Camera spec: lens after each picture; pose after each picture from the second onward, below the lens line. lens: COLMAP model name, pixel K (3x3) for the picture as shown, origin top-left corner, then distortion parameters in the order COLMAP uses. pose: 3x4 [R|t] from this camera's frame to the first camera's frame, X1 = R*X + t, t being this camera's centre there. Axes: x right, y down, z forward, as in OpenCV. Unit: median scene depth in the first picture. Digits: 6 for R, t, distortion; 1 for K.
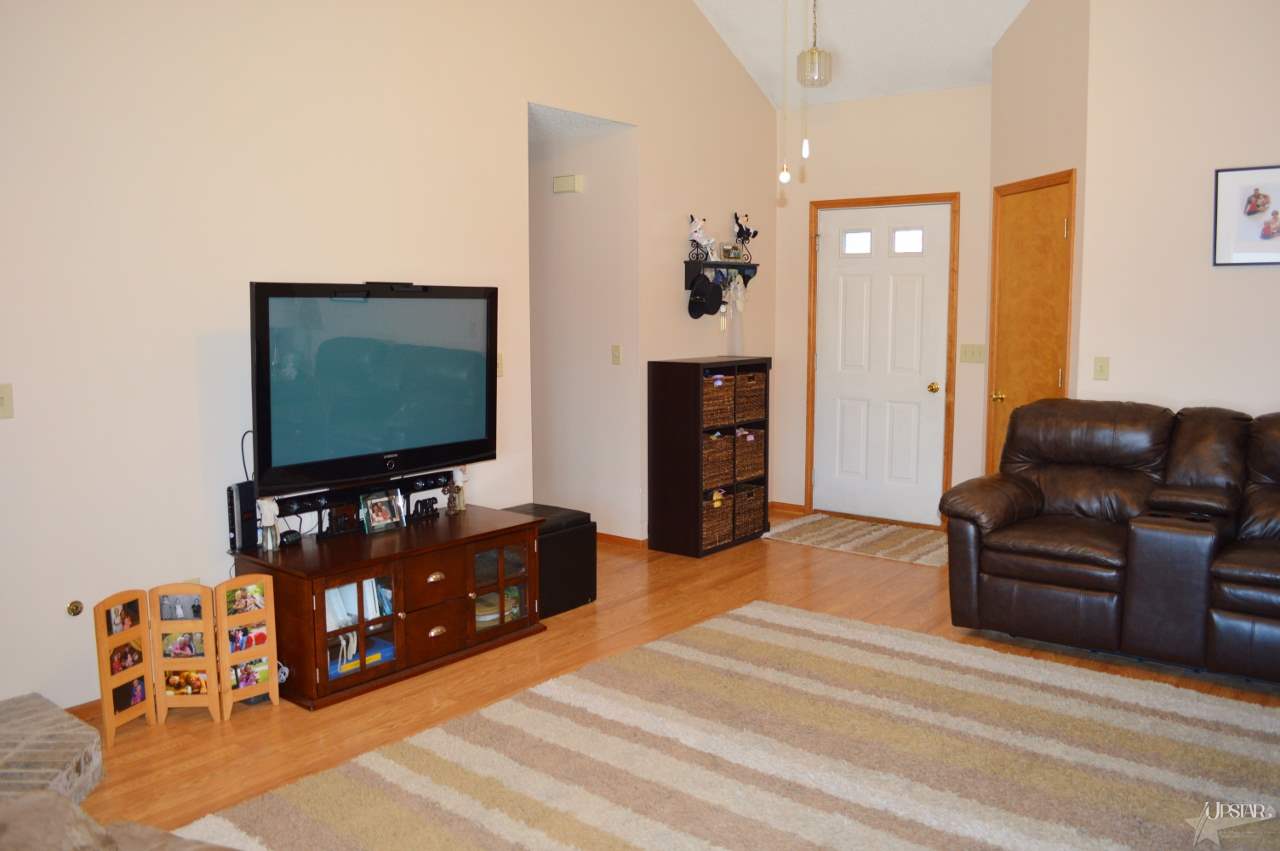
lens RADIAL K [[1022.1, 0, 638.9], [0, 1022.1, 422.1], [0, 0, 1]] dist [-0.080637, 0.007770]
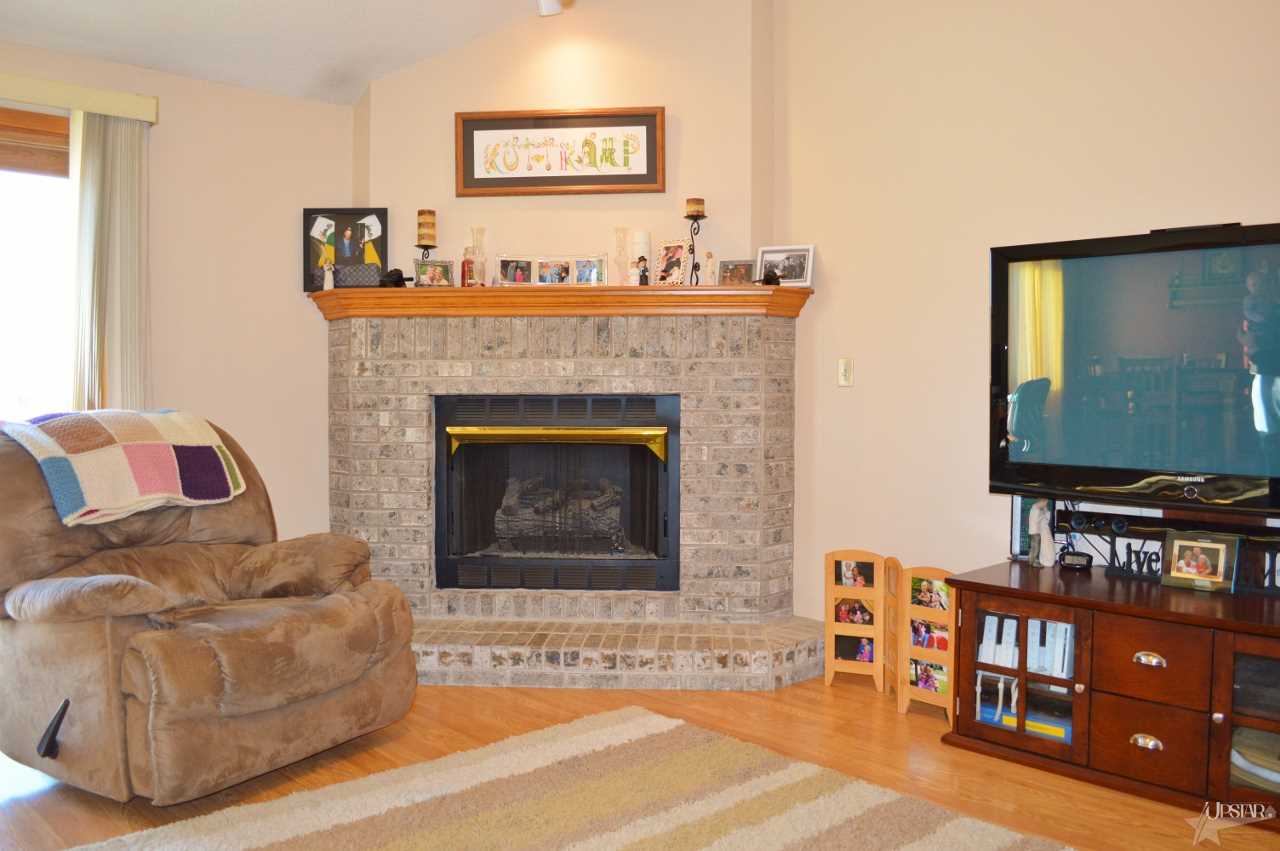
lens RADIAL K [[1022.1, 0, 633.9], [0, 1022.1, 419.9], [0, 0, 1]] dist [-0.080637, 0.007770]
pose [[-0.141477, 0.032246, -0.989416, 0.495155], [-0.117903, 0.991806, 0.049183, 0.005207], [0.982895, 0.123614, -0.136515, 0.751113]]
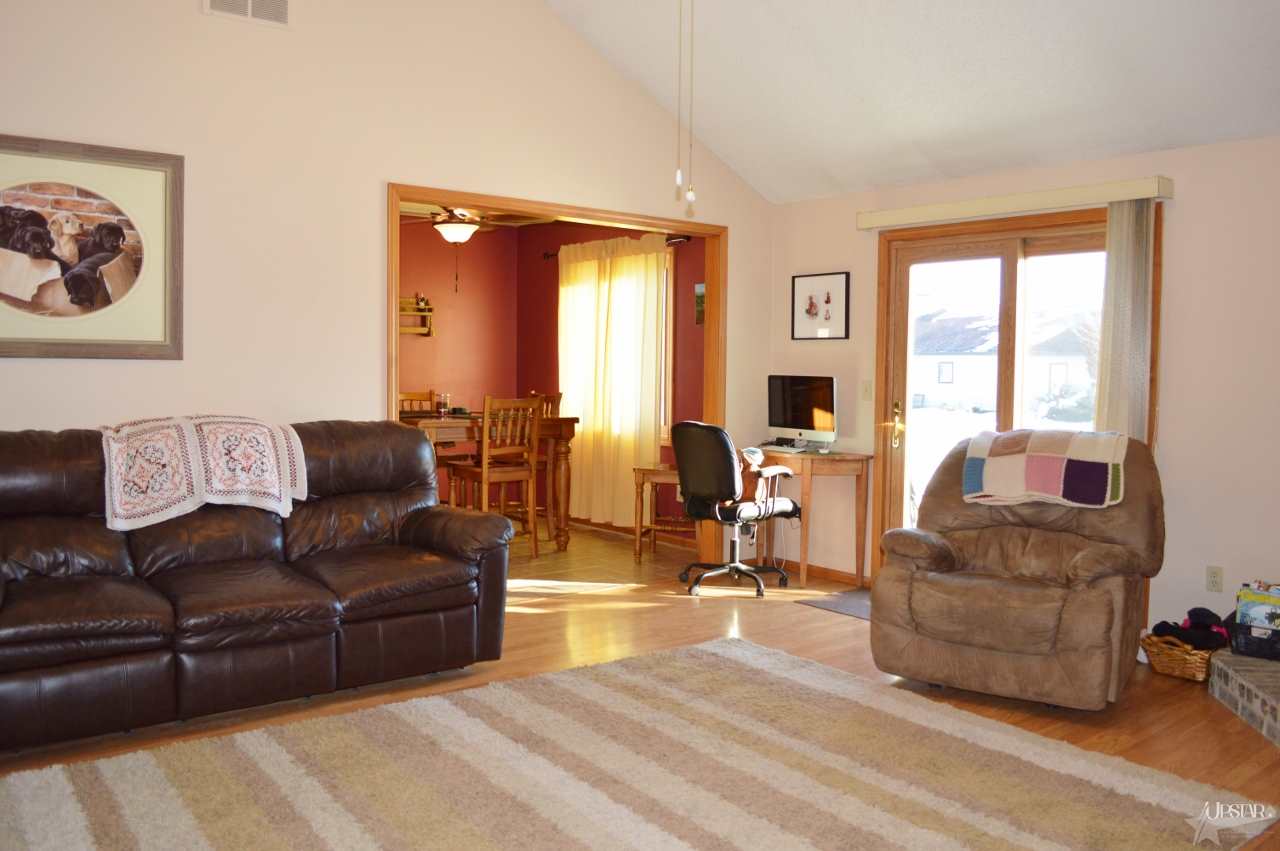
lens RADIAL K [[1022.1, 0, 633.0], [0, 1022.1, 426.6], [0, 0, 1]] dist [-0.080637, 0.007770]
pose [[-0.975125, -0.021572, 0.220605, -0.030891], [0.017842, 0.984385, 0.175123, -0.119960], [-0.220938, 0.174703, -0.959513, 1.399110]]
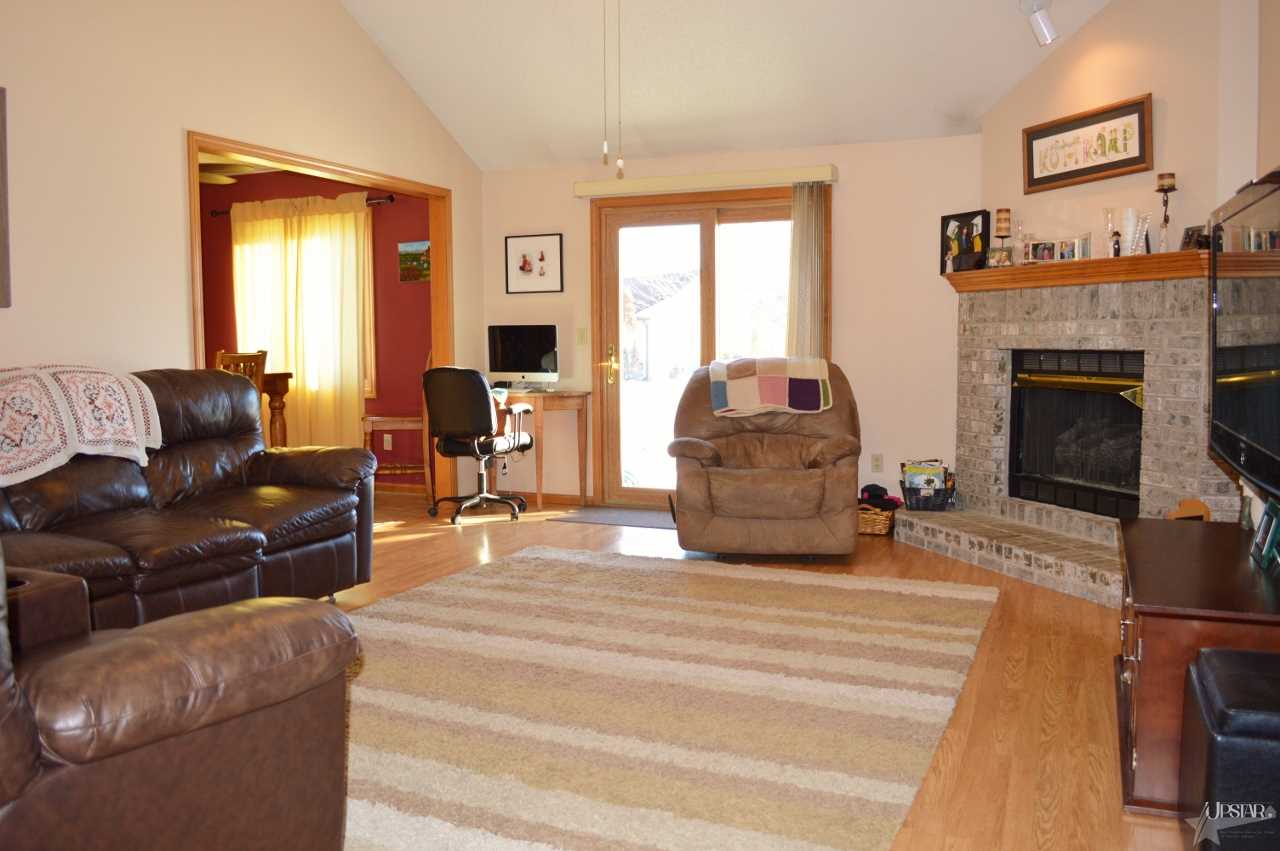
lens RADIAL K [[1022.1, 0, 641.7], [0, 1022.1, 423.5], [0, 0, 1]] dist [-0.080637, 0.007770]
pose [[-0.964105, 0.032741, -0.263496, 0.327682], [-0.020947, 0.979897, 0.198401, -0.106203], [0.264694, 0.196799, -0.944038, 1.578012]]
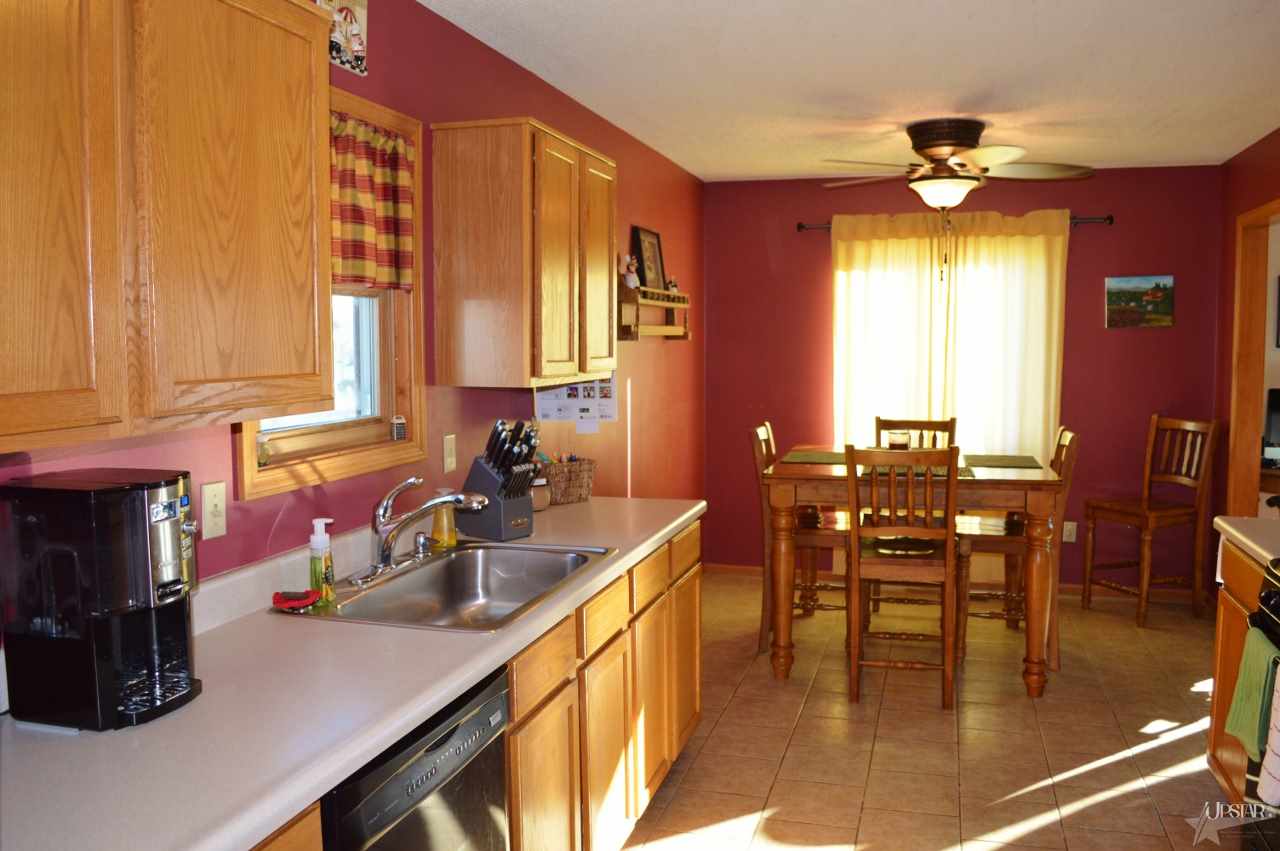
lens RADIAL K [[1022.1, 0, 638.3], [0, 1022.1, 423.5], [0, 0, 1]] dist [-0.080637, 0.007770]
pose [[-0.926834, 0.039936, -0.373341, 1.414384], [-0.037685, 0.979412, 0.198322, -0.106460], [0.373575, 0.197880, -0.906248, 0.728125]]
